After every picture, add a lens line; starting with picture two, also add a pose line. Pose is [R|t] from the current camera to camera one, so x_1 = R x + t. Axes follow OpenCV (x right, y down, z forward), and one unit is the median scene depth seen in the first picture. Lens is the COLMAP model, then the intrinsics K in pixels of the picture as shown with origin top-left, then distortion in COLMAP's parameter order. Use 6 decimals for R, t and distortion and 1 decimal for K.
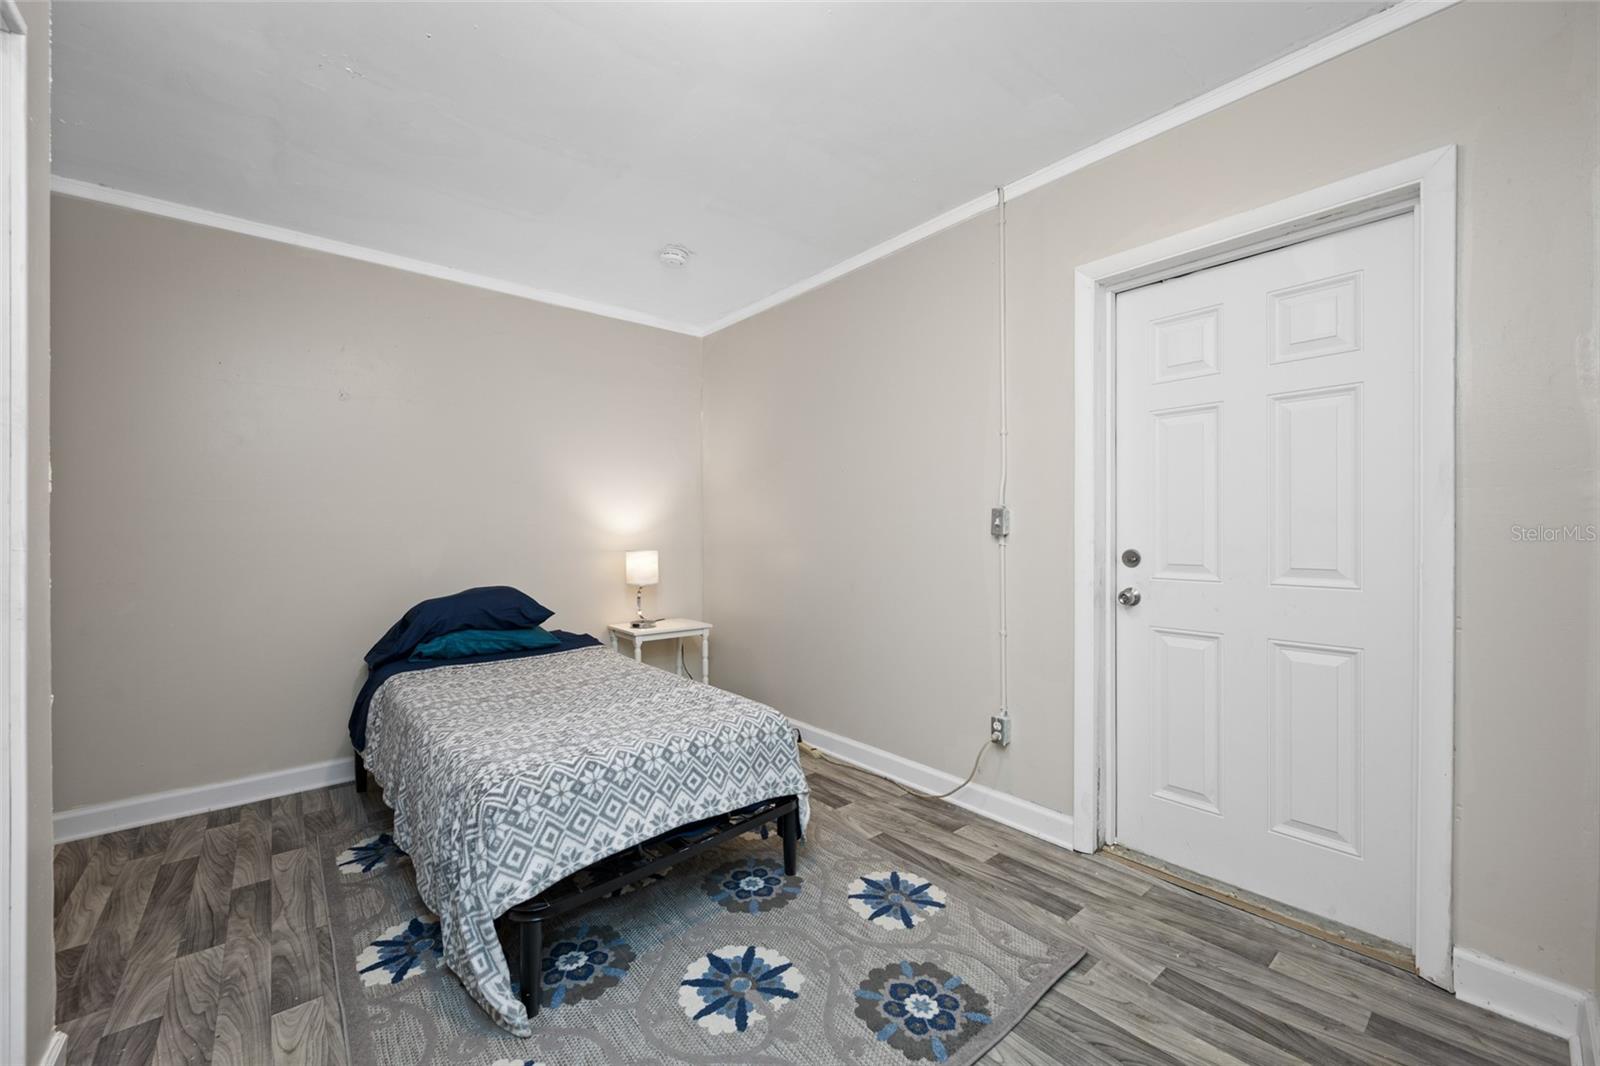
lens RADIAL K [[632.8, 0, 803.0], [0, 632.8, 530.8], [0, 0, 1]] dist [0.002920, 0.000142]
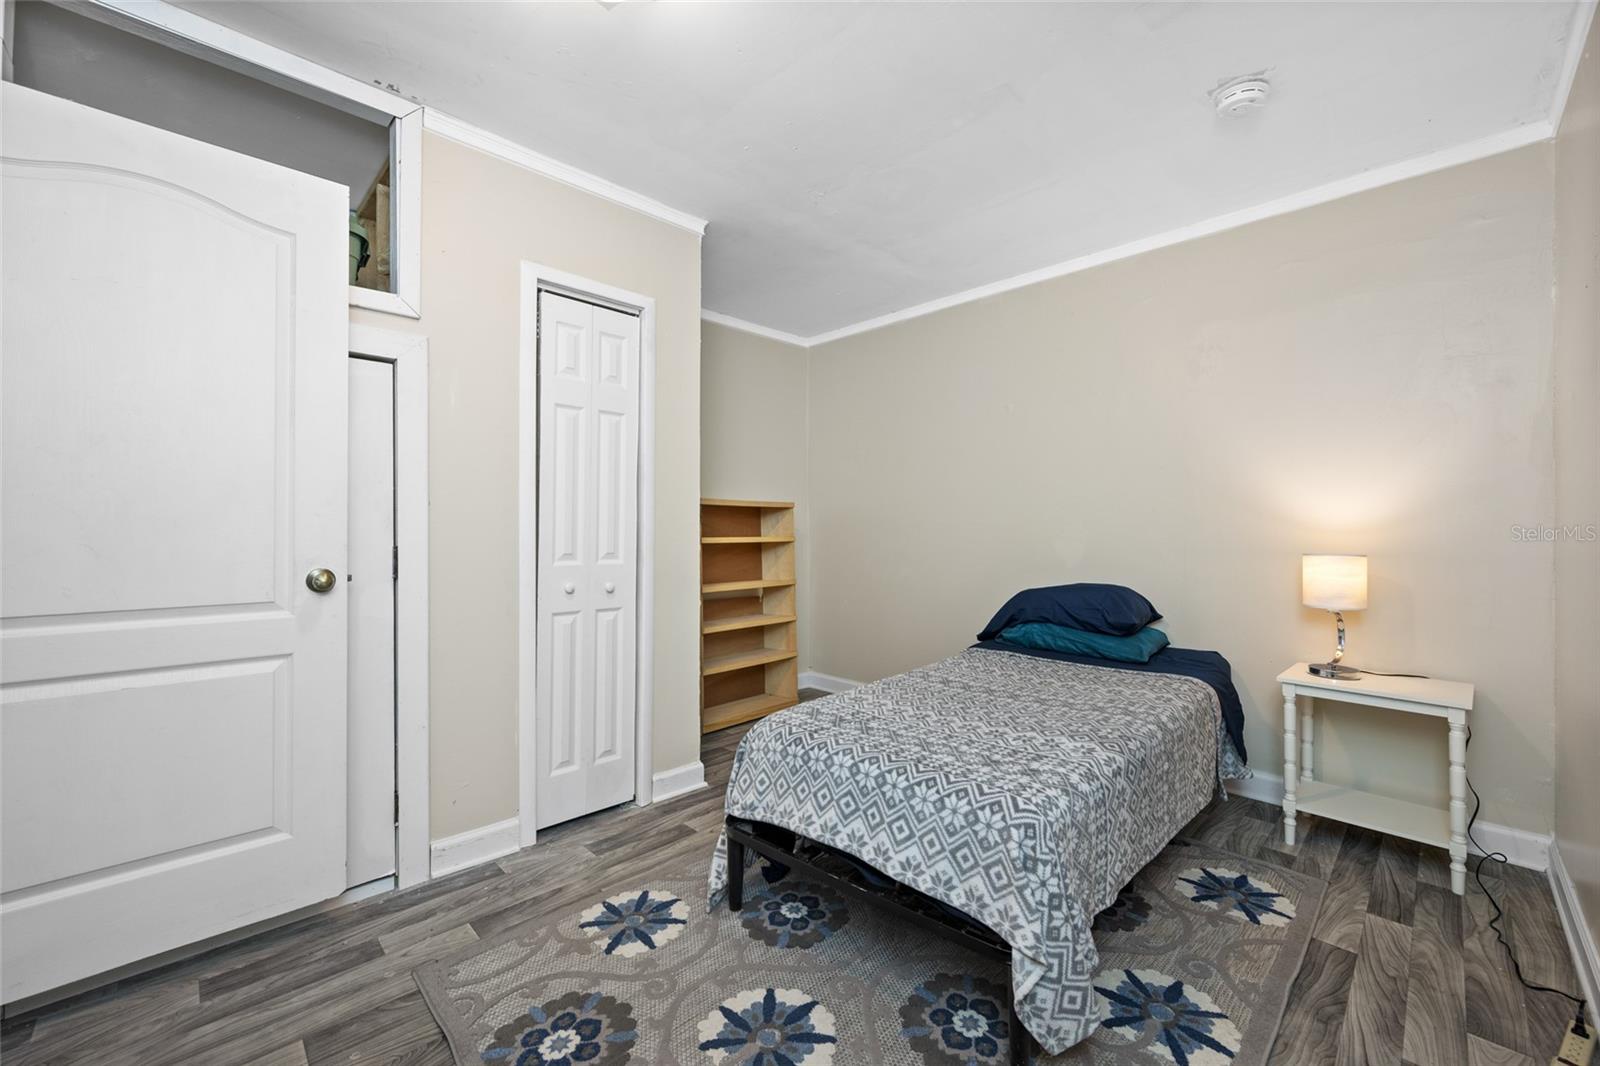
lens RADIAL K [[632.8, 0, 803.0], [0, 632.8, 530.8], [0, 0, 1]] dist [0.002920, 0.000142]
pose [[0.079952, 0.010506, -0.996743, 0.598655], [-0.001631, 0.999944, 0.010409, 0.002488], [0.996797, 0.000793, 0.079965, 0.754112]]
